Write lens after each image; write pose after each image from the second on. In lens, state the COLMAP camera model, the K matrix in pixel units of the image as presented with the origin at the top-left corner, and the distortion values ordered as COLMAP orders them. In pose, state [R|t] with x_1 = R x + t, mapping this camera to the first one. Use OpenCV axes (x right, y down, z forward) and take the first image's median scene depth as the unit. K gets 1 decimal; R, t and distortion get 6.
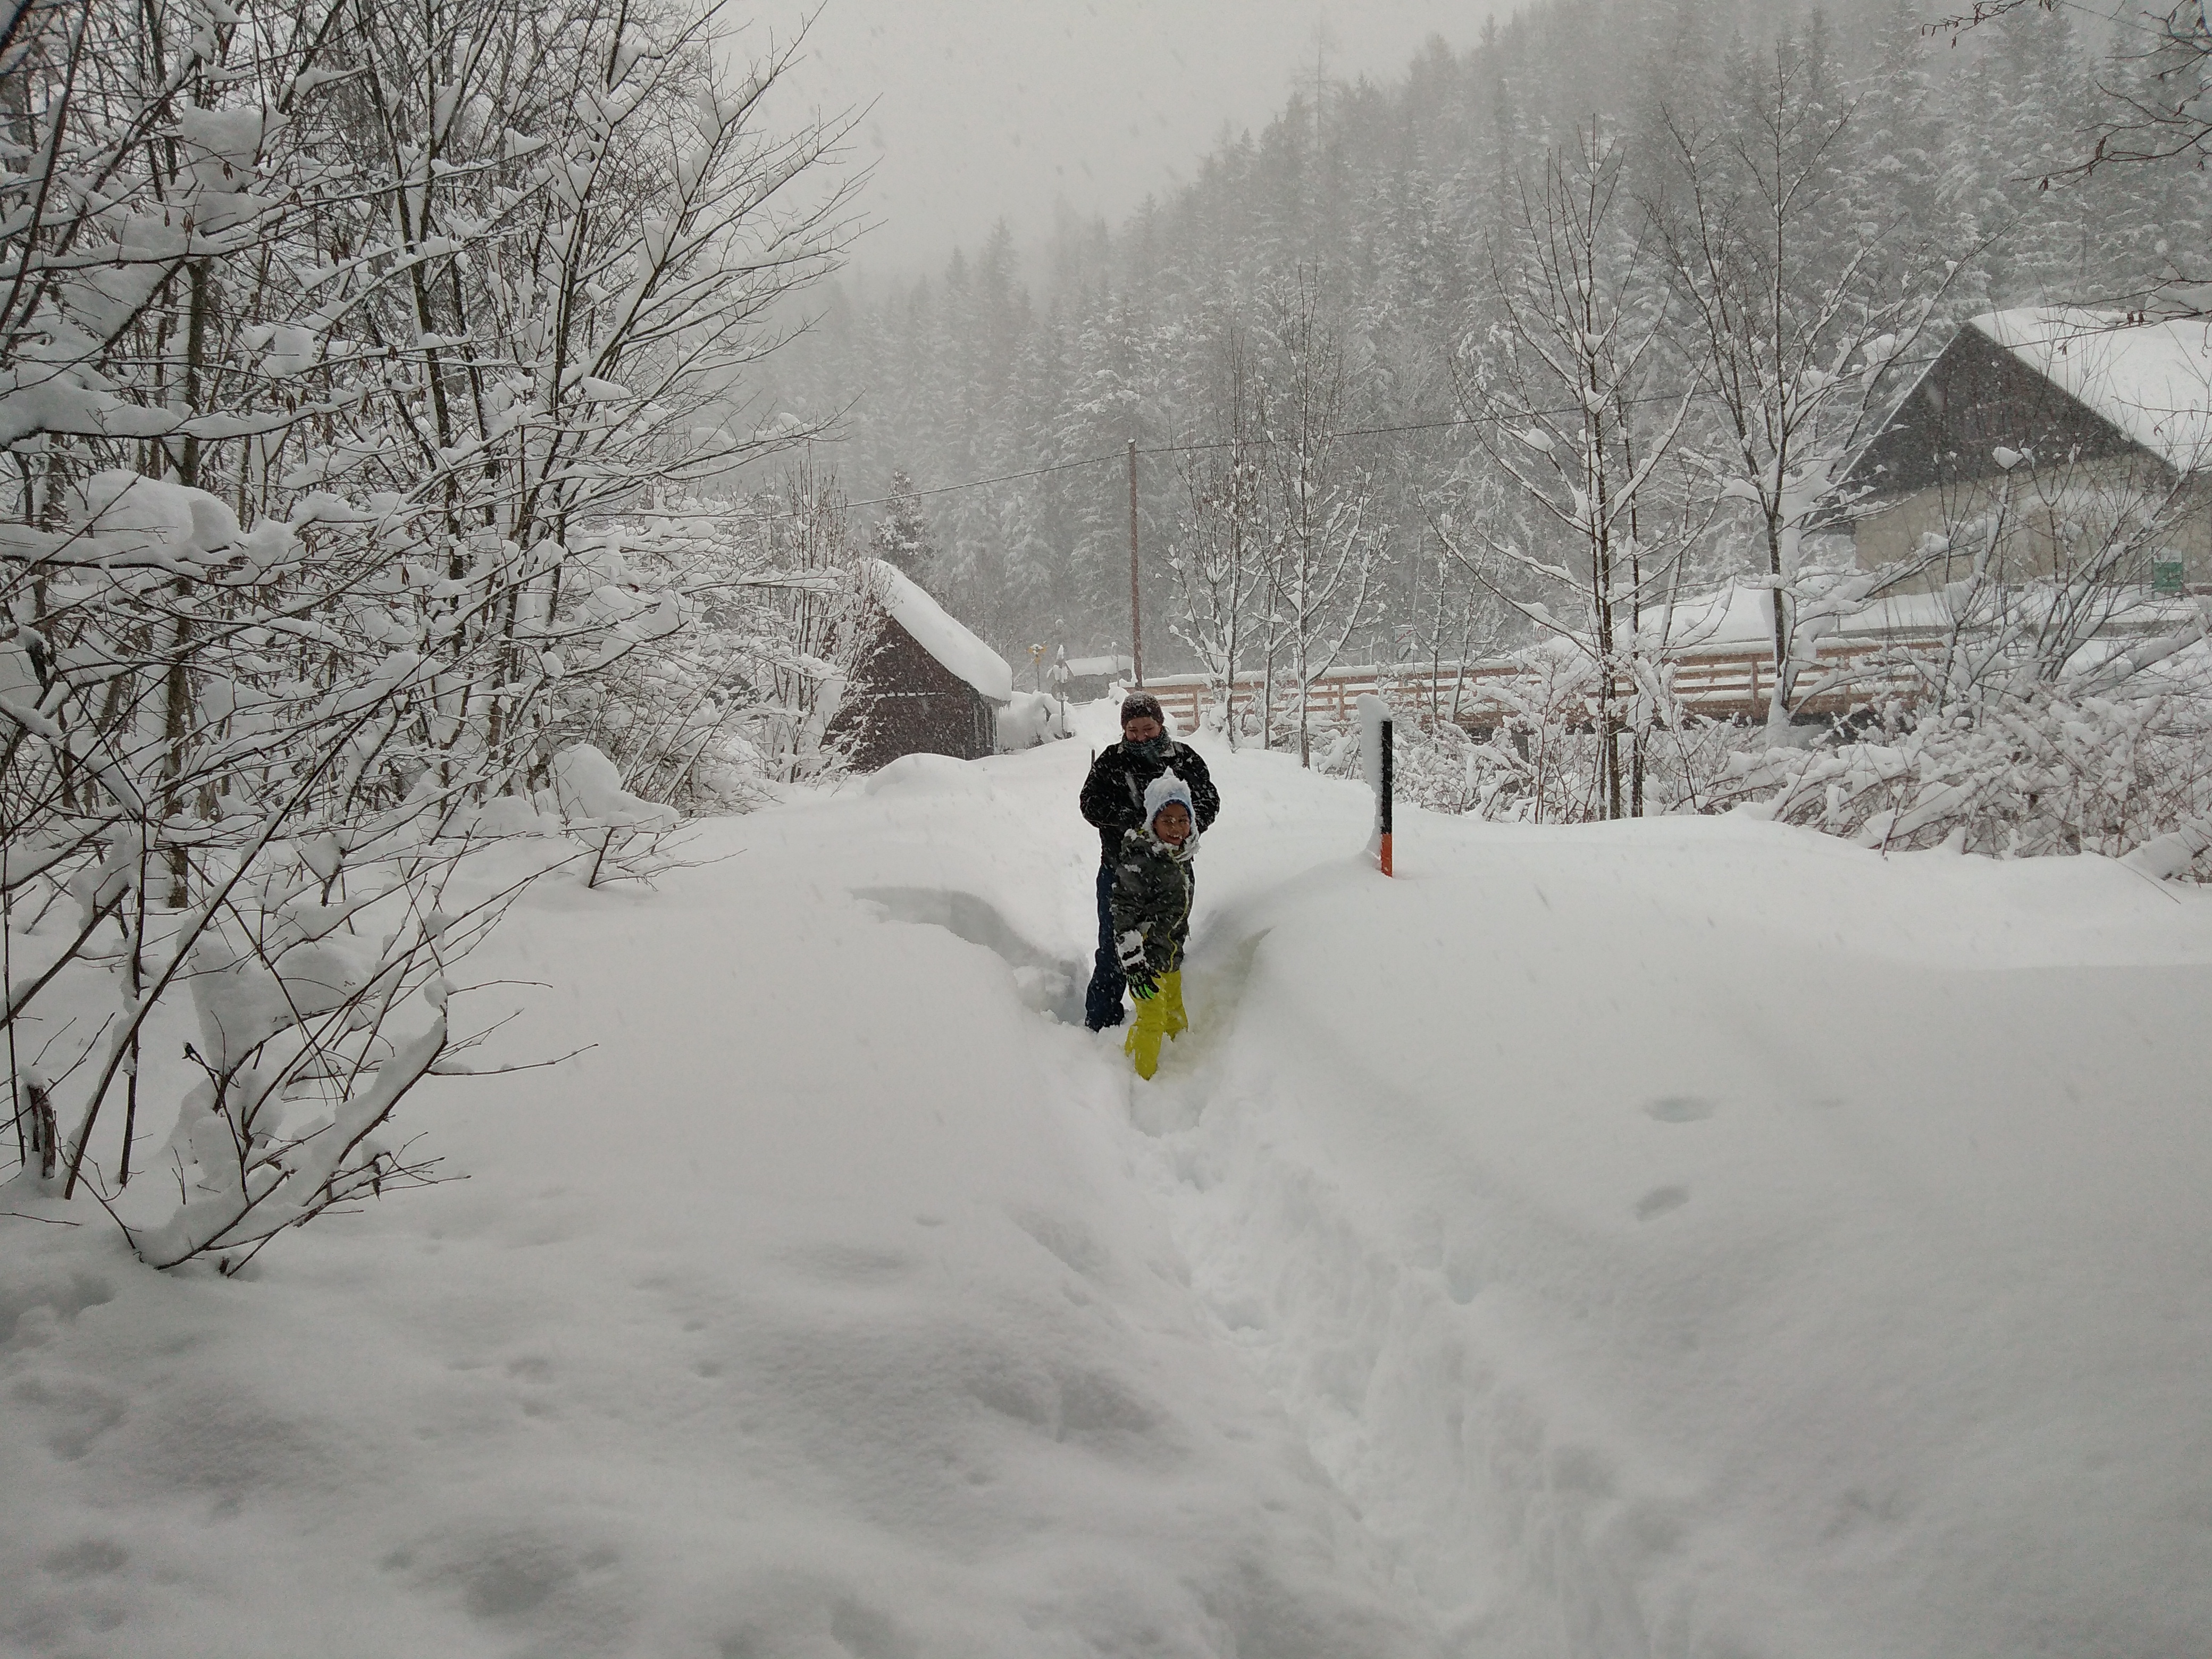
lens RADIAL K [[1509.2, 0, 1110.2], [0, 1509.2, 843.7], [0, 0, 1]] dist [0.032195, -0.010443]
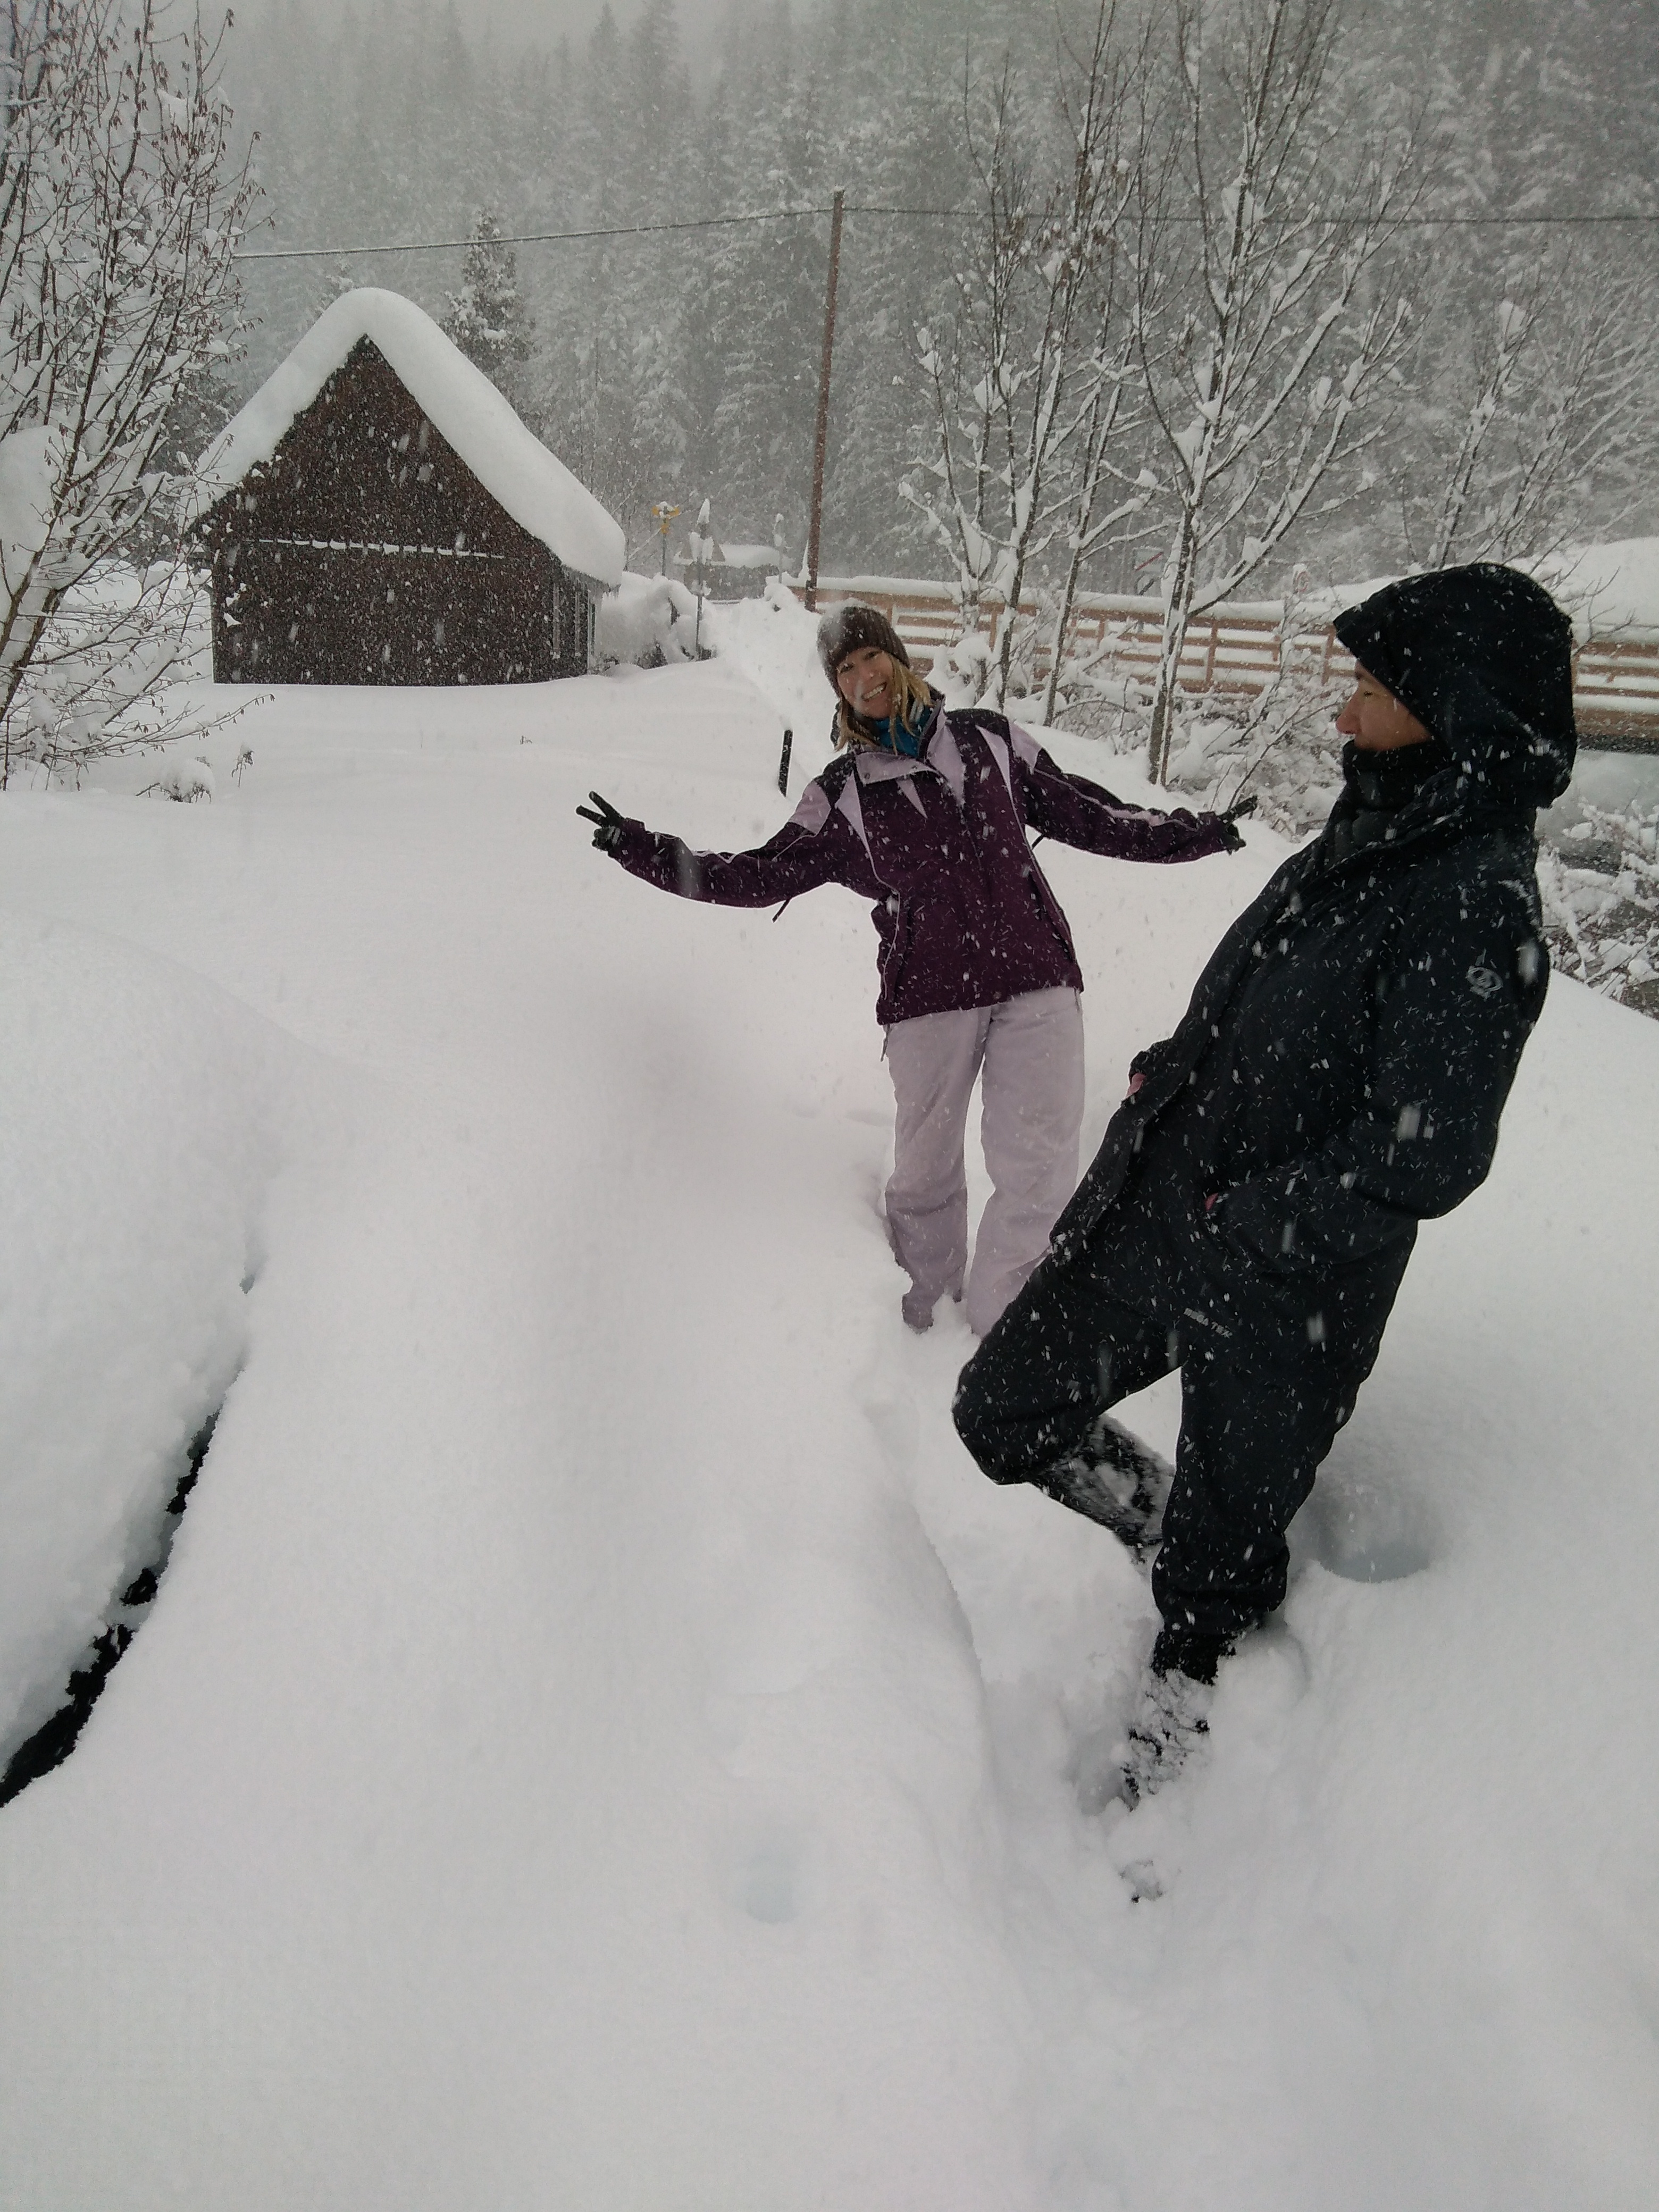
lens RADIAL K [[1509.2, 0, 824.6], [0, 1509.2, 1075.8], [0, 0, 1]] dist [0.032195, -0.010443]
pose [[0.991474, 0.094823, 0.089376, -0.039712], [-0.111064, 0.973678, 0.199040, -0.070331], [-0.068150, -0.207269, 0.975907, 0.758605]]
